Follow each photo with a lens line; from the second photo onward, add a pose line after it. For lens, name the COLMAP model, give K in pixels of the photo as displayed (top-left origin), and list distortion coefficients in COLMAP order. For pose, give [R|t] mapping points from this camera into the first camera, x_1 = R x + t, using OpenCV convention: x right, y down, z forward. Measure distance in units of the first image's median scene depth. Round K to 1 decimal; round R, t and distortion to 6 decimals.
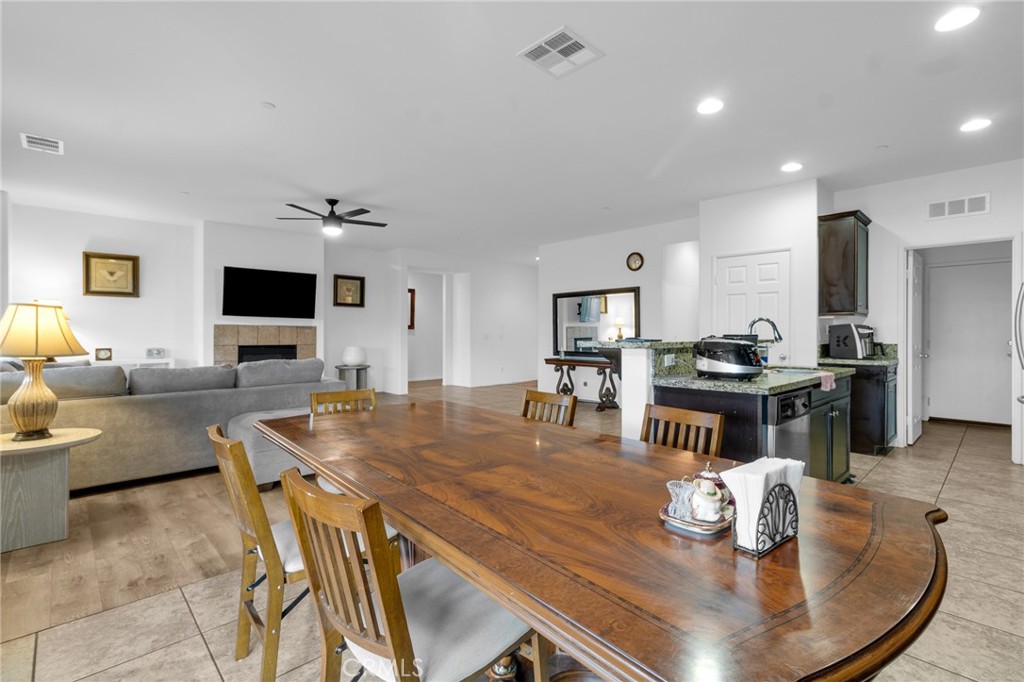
lens RADIAL K [[469.9, 0, 512.7], [0, 469.9, 331.5], [0, 0, 1]] dist [0.001975, 0.000087]
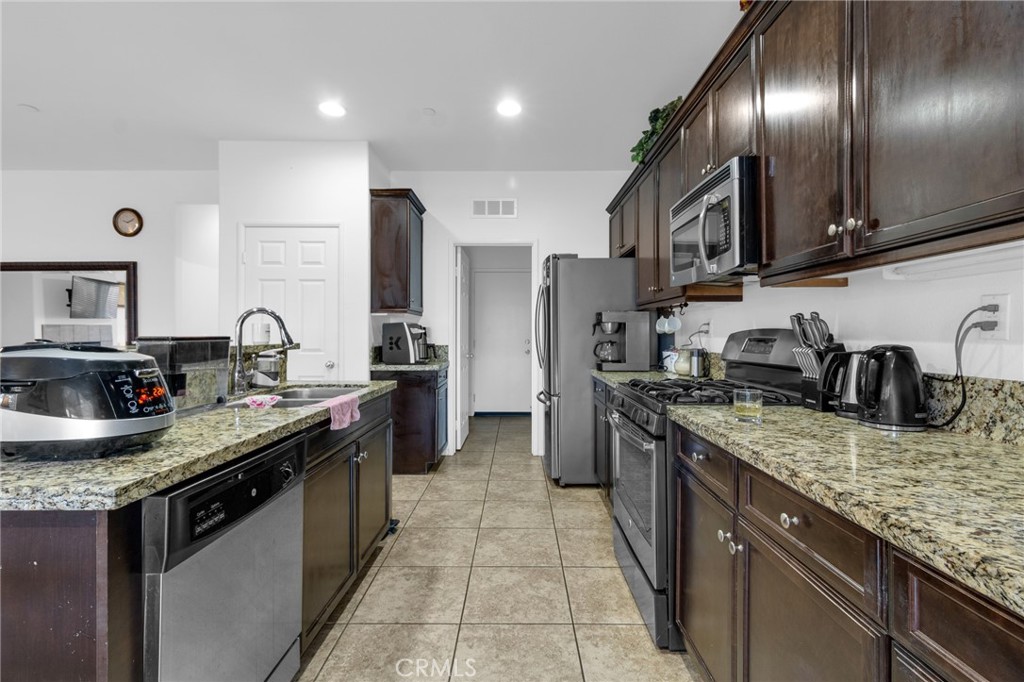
lens RADIAL K [[469.9, 0, 512.7], [0, 469.9, 331.5], [0, 0, 1]] dist [0.001975, 0.000087]
pose [[0.695905, 0.001107, 0.718133, 0.243444], [0.000427, 0.999998, -0.001955, 0.001444], [-0.718134, 0.001667, 0.695903, 0.265366]]
